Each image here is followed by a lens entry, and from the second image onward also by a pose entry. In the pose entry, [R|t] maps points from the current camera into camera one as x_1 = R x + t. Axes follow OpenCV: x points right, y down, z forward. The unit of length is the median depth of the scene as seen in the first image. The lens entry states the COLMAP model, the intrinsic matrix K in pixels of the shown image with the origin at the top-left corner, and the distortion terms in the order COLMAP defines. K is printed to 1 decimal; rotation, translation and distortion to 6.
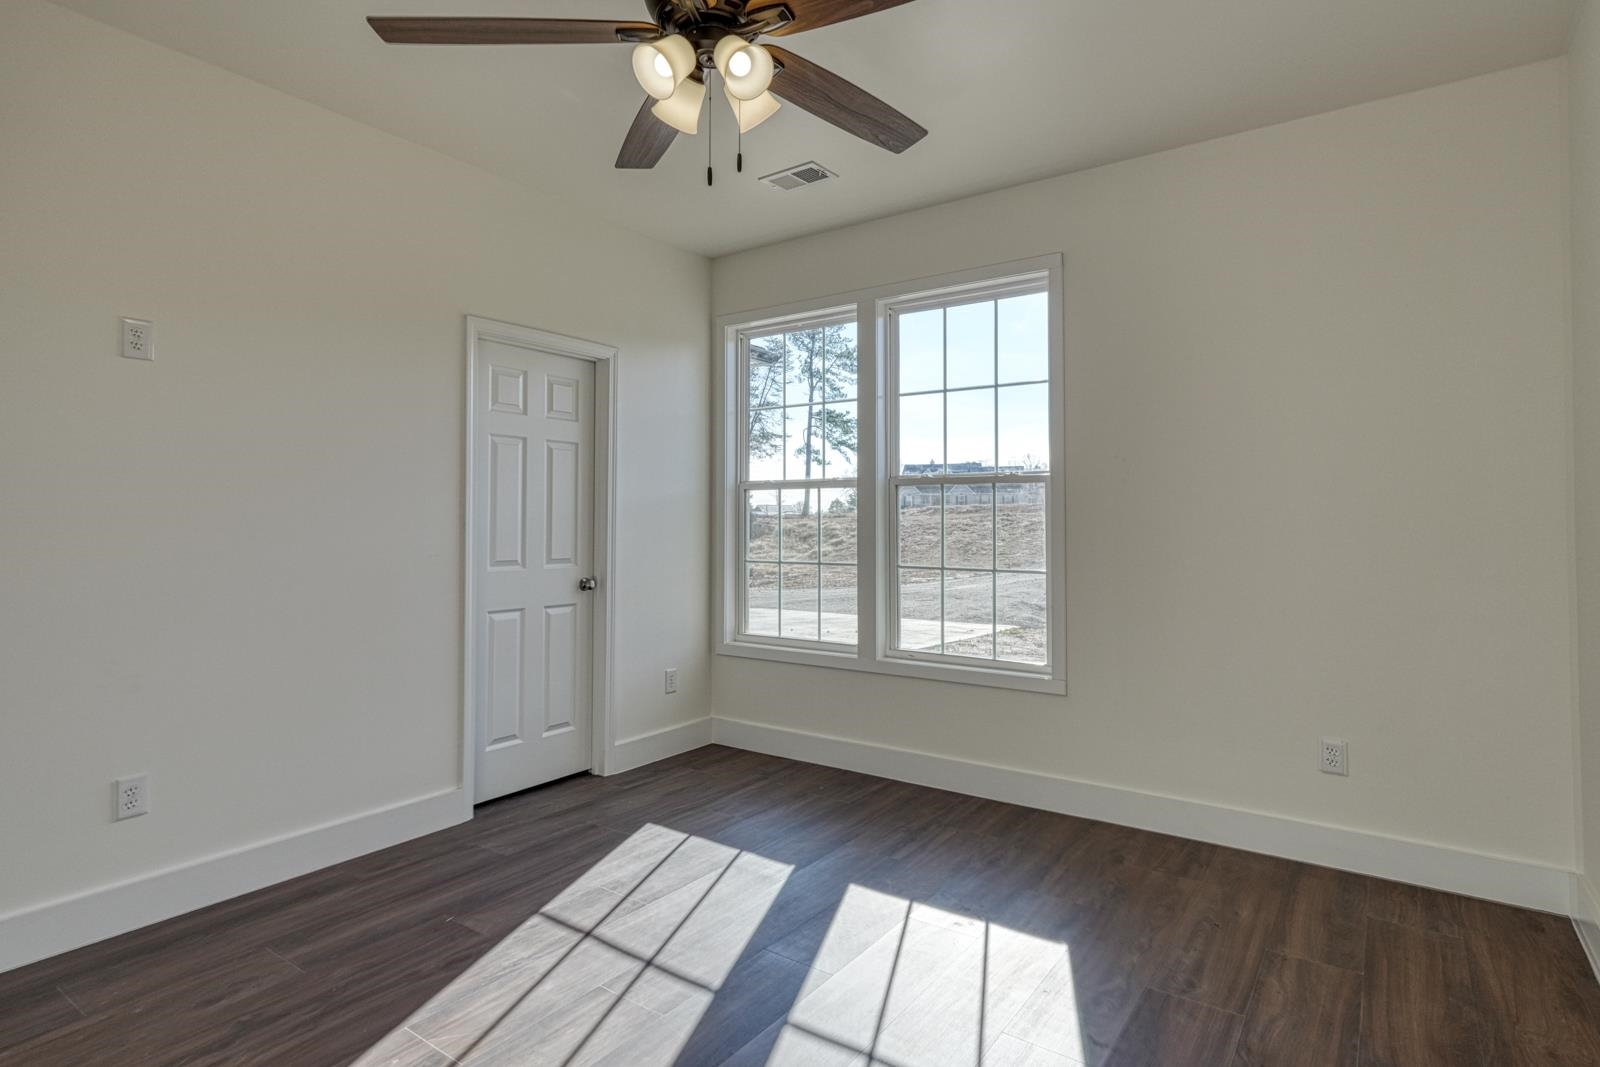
lens RADIAL K [[834.9, 0, 804.4], [0, 834.9, 507.5], [0, 0, 1]] dist [0.002434, 0.000648]
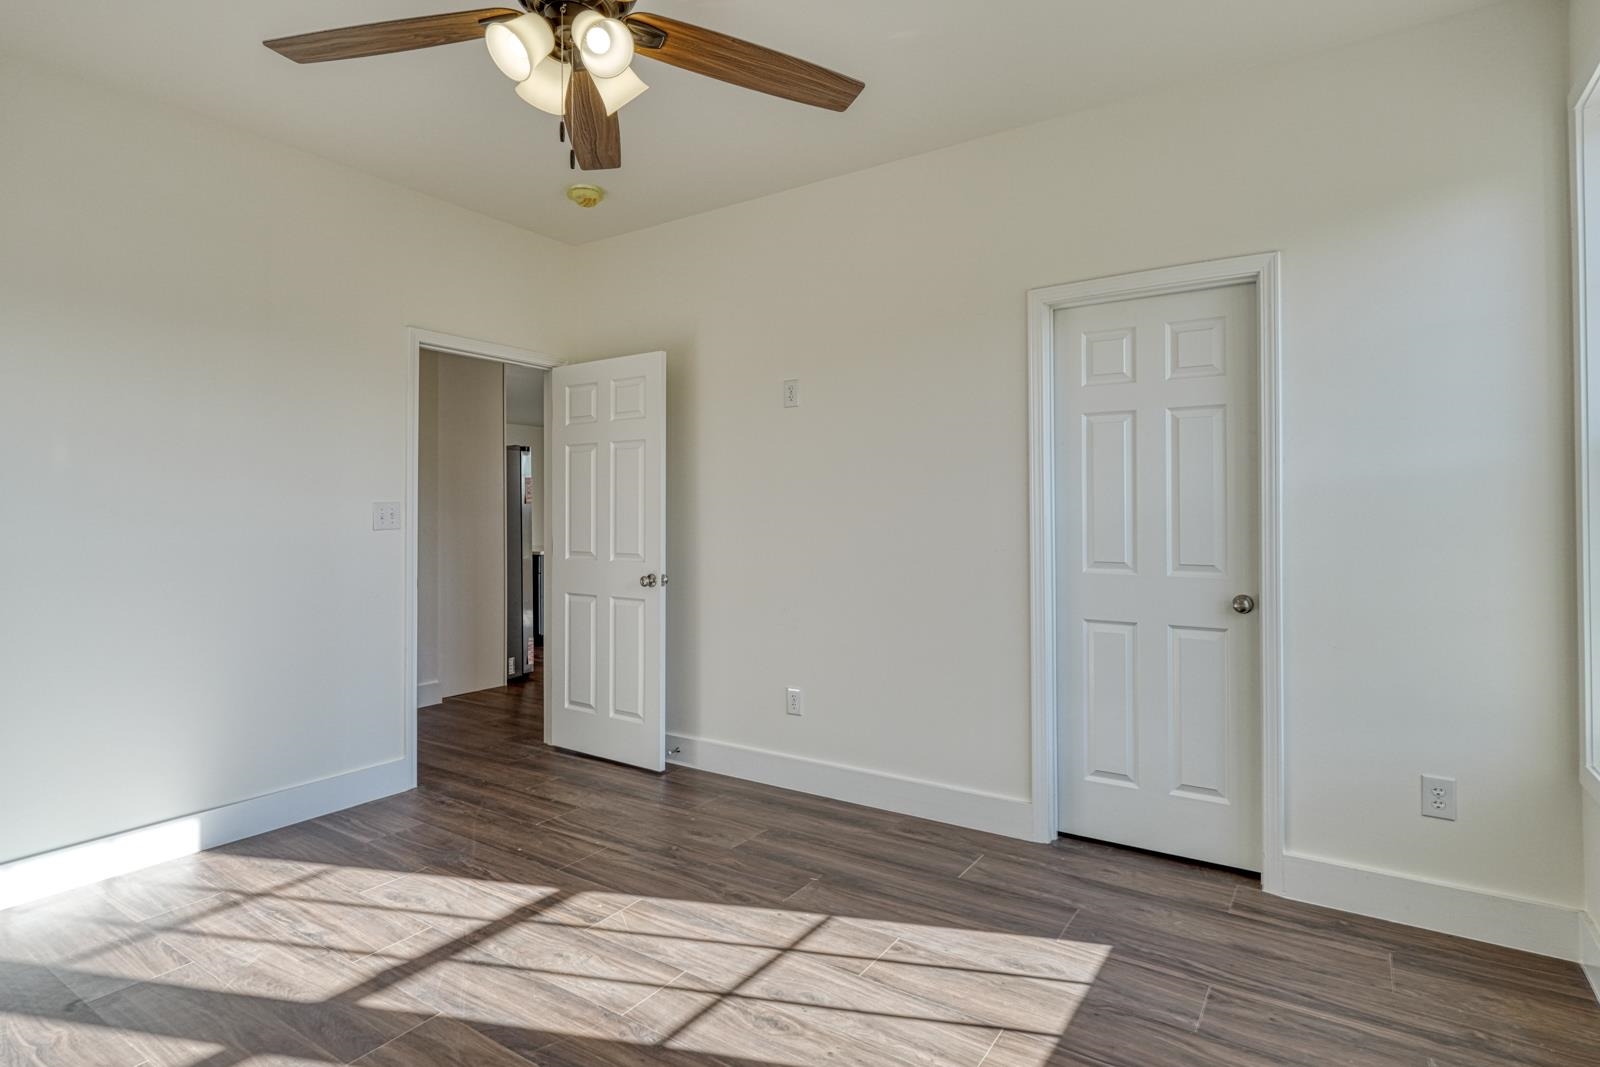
lens RADIAL K [[834.9, 0, 804.4], [0, 834.9, 507.5], [0, 0, 1]] dist [0.002434, 0.000648]
pose [[0.032243, -0.006689, -0.999458, 0.585050], [0.020289, 0.999776, -0.006036, 0.010447], [0.999274, -0.020083, 0.032372, 0.837197]]
